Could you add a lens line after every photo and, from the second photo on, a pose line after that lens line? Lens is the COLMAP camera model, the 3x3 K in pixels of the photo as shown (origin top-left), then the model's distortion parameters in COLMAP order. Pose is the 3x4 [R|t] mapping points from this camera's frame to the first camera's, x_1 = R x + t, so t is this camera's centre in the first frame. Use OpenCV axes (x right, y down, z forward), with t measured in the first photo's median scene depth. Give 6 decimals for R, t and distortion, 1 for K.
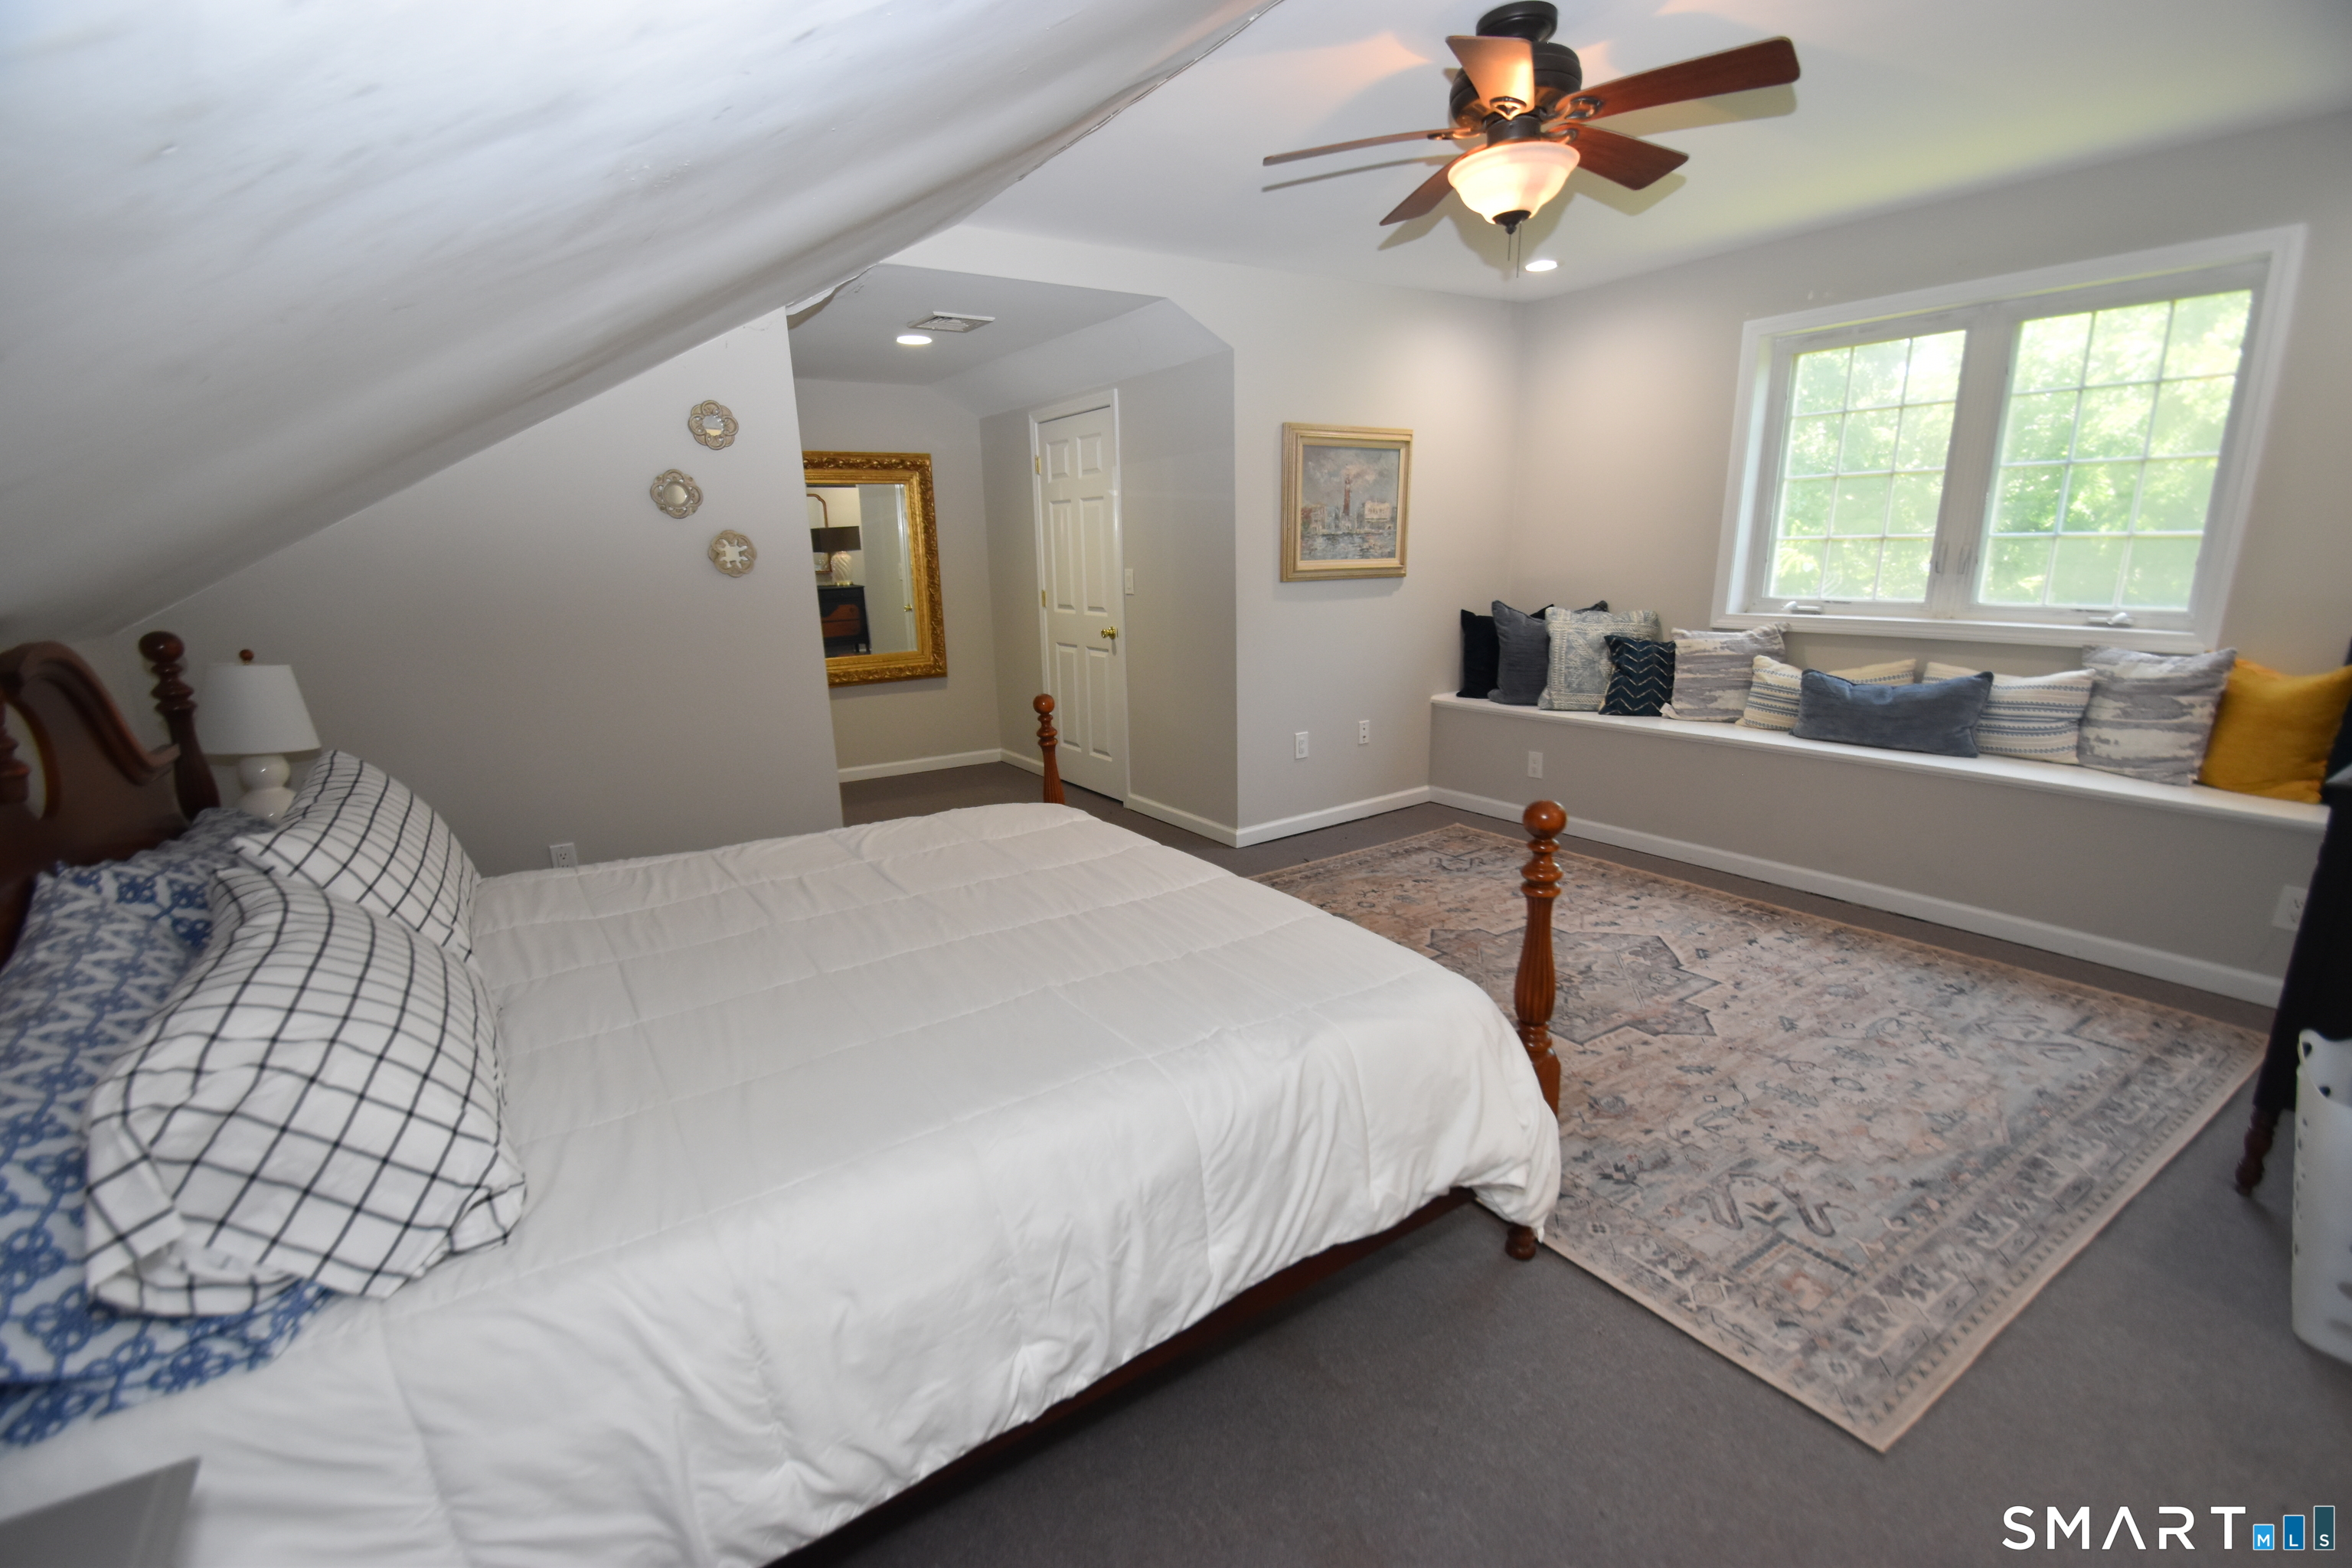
lens RADIAL K [[1038.4, 0, 1162.9], [0, 1038.4, 798.6], [0, 0, 1]] dist [0.003591, -0.011193]
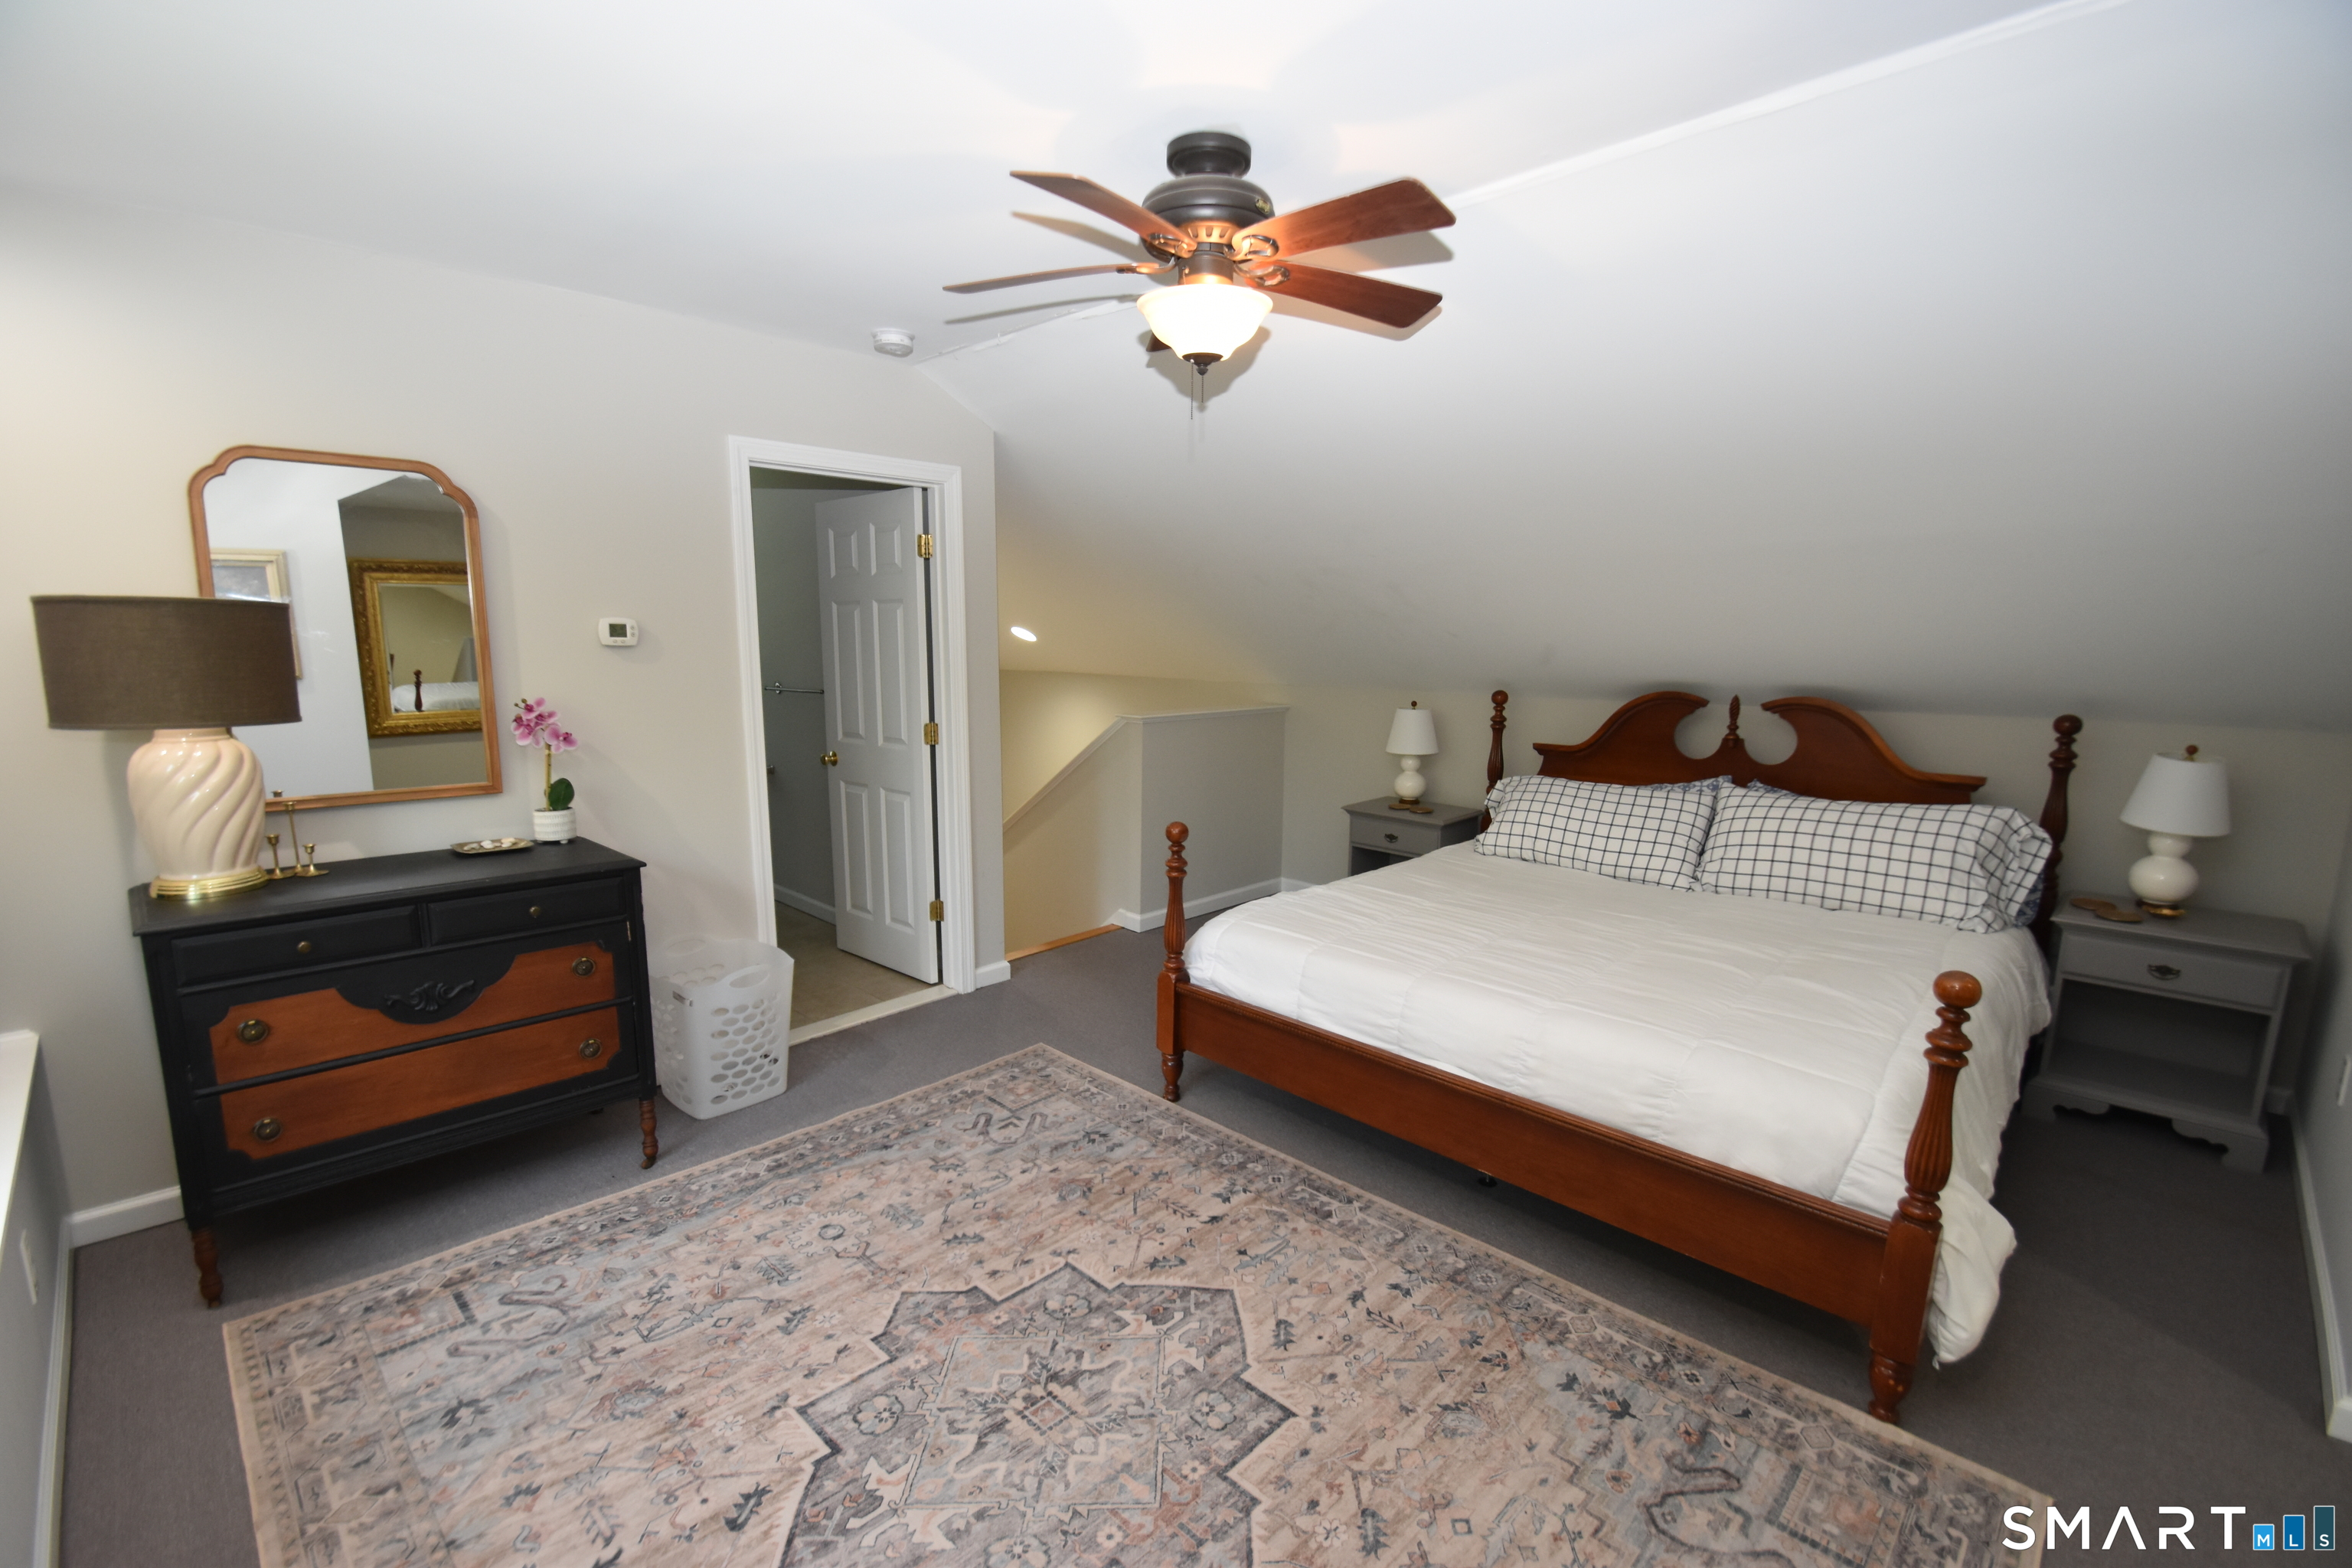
lens RADIAL K [[1038.4, 0, 1177.1], [0, 1038.4, 798.6], [0, 0, 1]] dist [0.003591, -0.011193]
pose [[-0.975042, 0.054879, -0.215133, 0.573302], [-0.034836, 0.919154, 0.392356, -0.570039], [0.219272, 0.390058, -0.894301, 1.978103]]
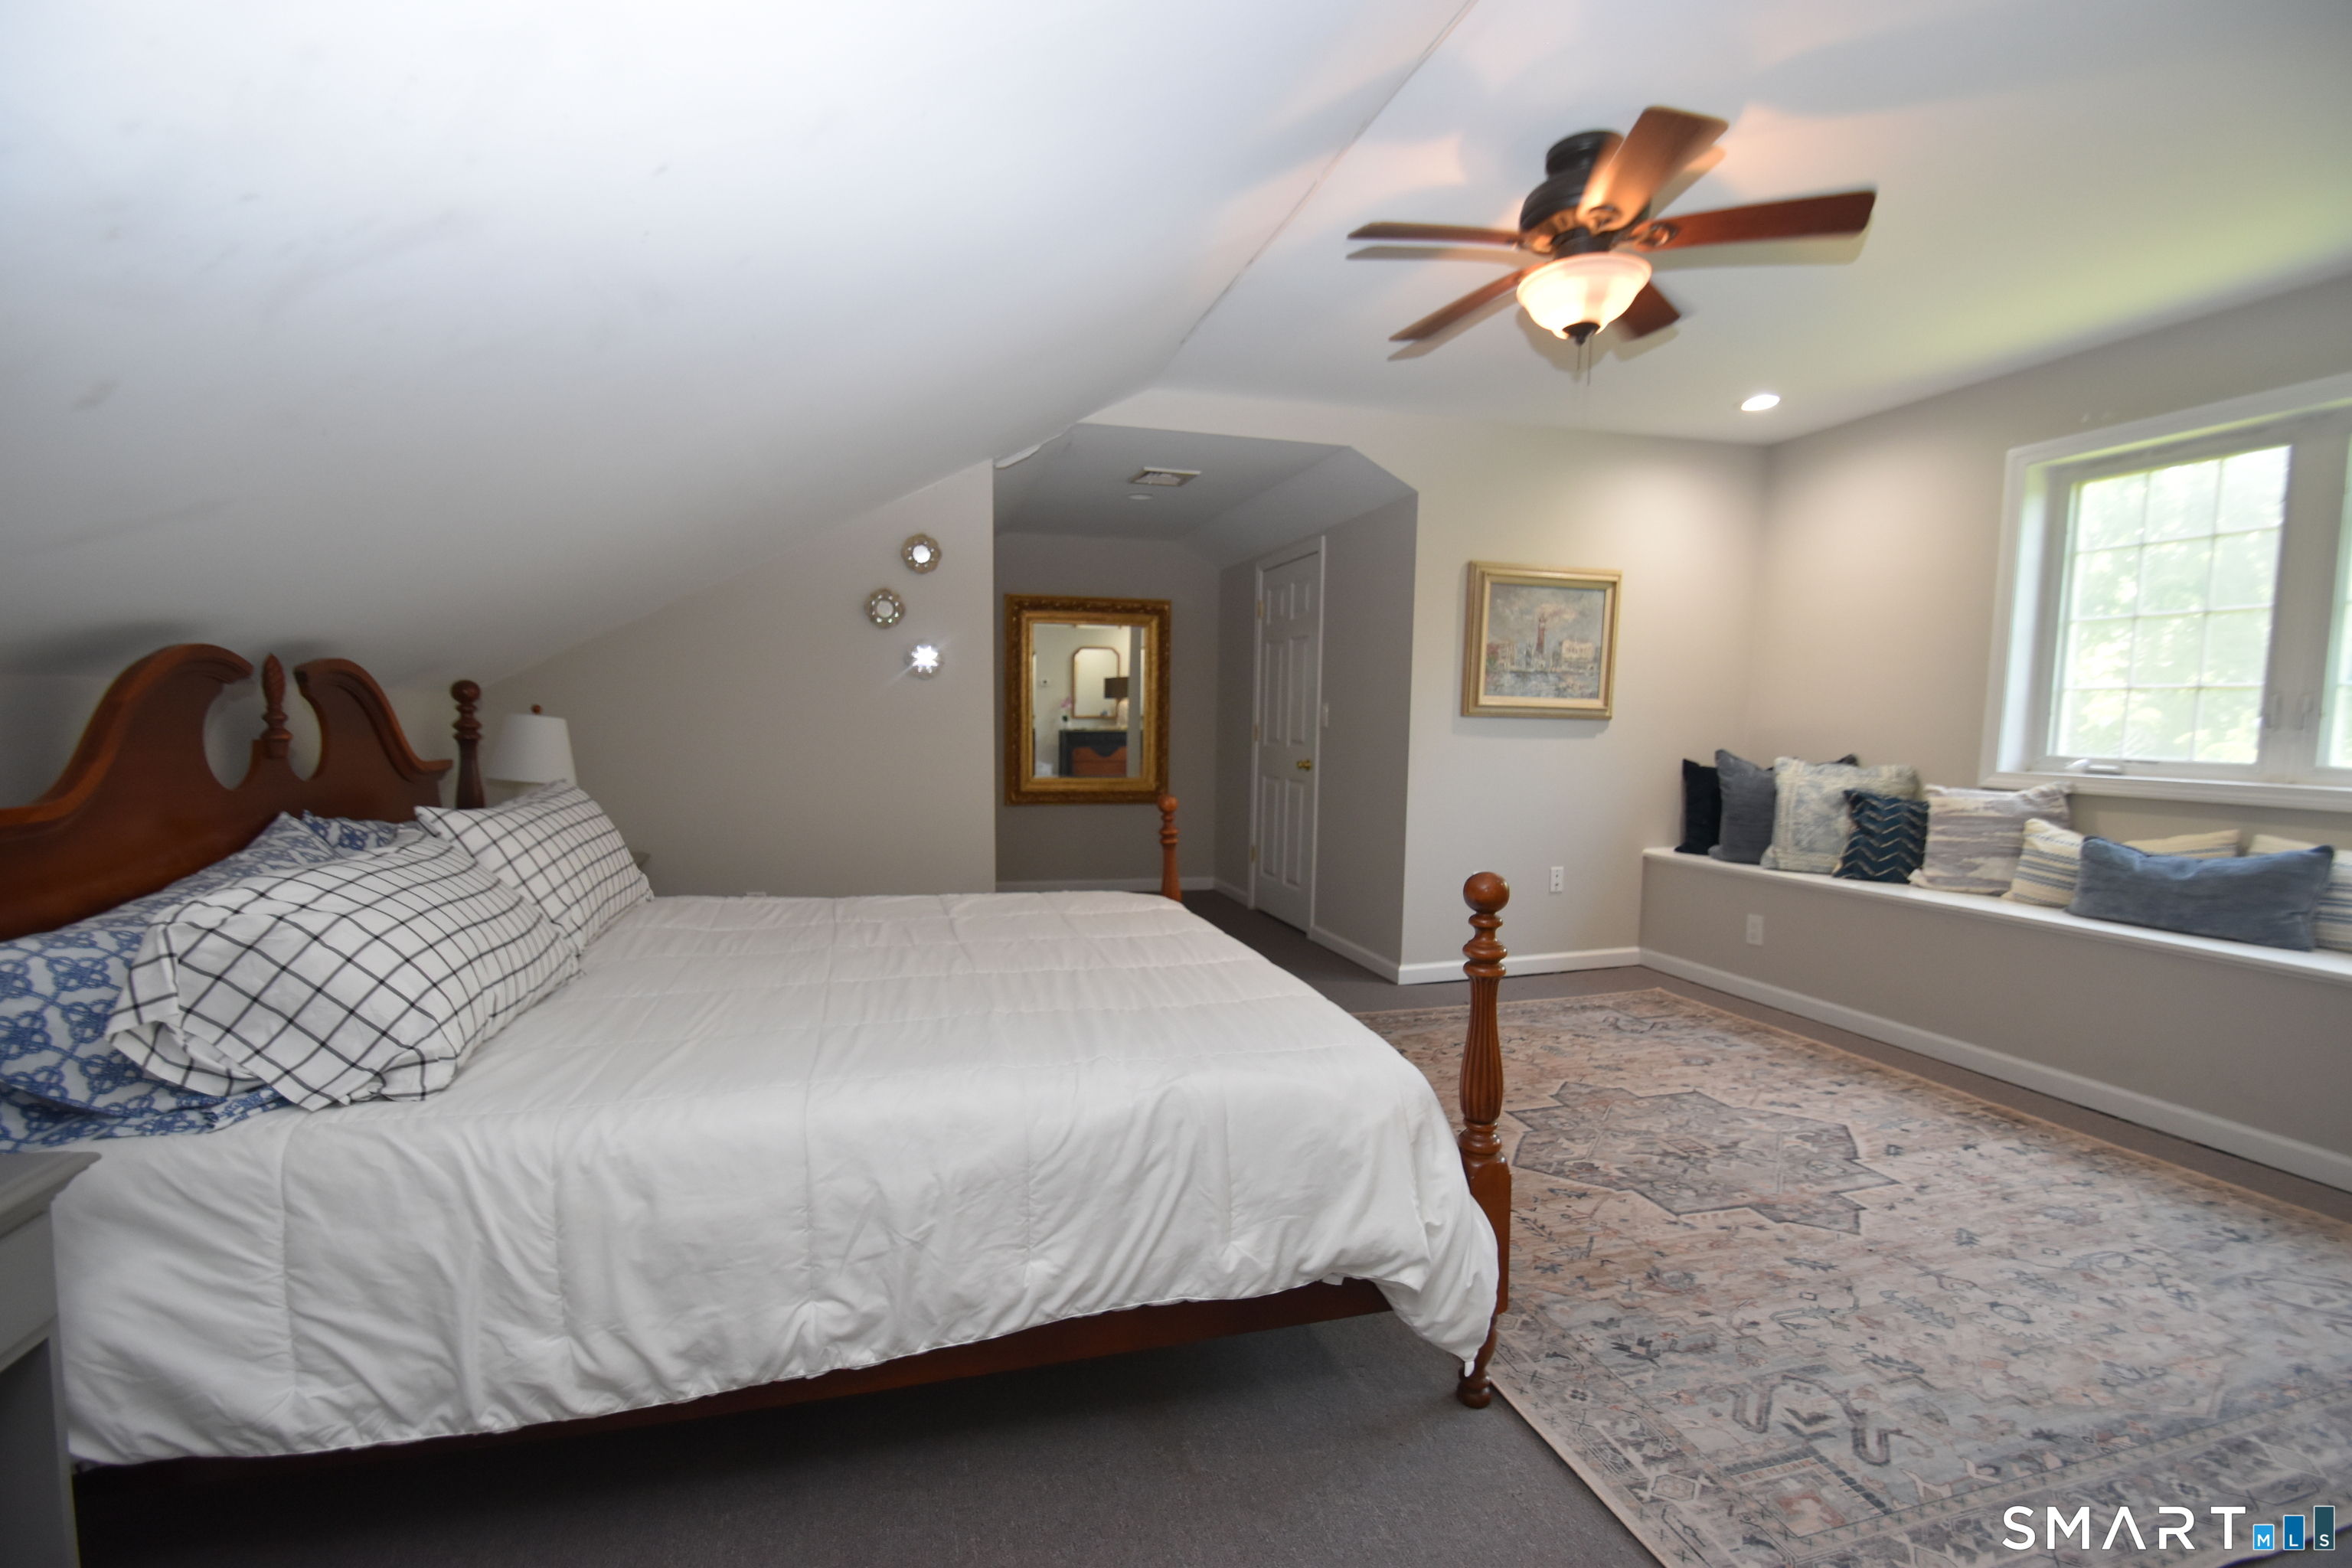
lens RADIAL K [[1038.4, 0, 1169.7], [0, 1038.4, 795.4], [0, 0, 1]] dist [0.003591, -0.011193]
pose [[0.953730, 0.060373, -0.294539, 0.279477], [-0.107673, 0.983242, -0.147110, 0.078447], [0.280722, 0.172017, 0.944249, 0.009650]]
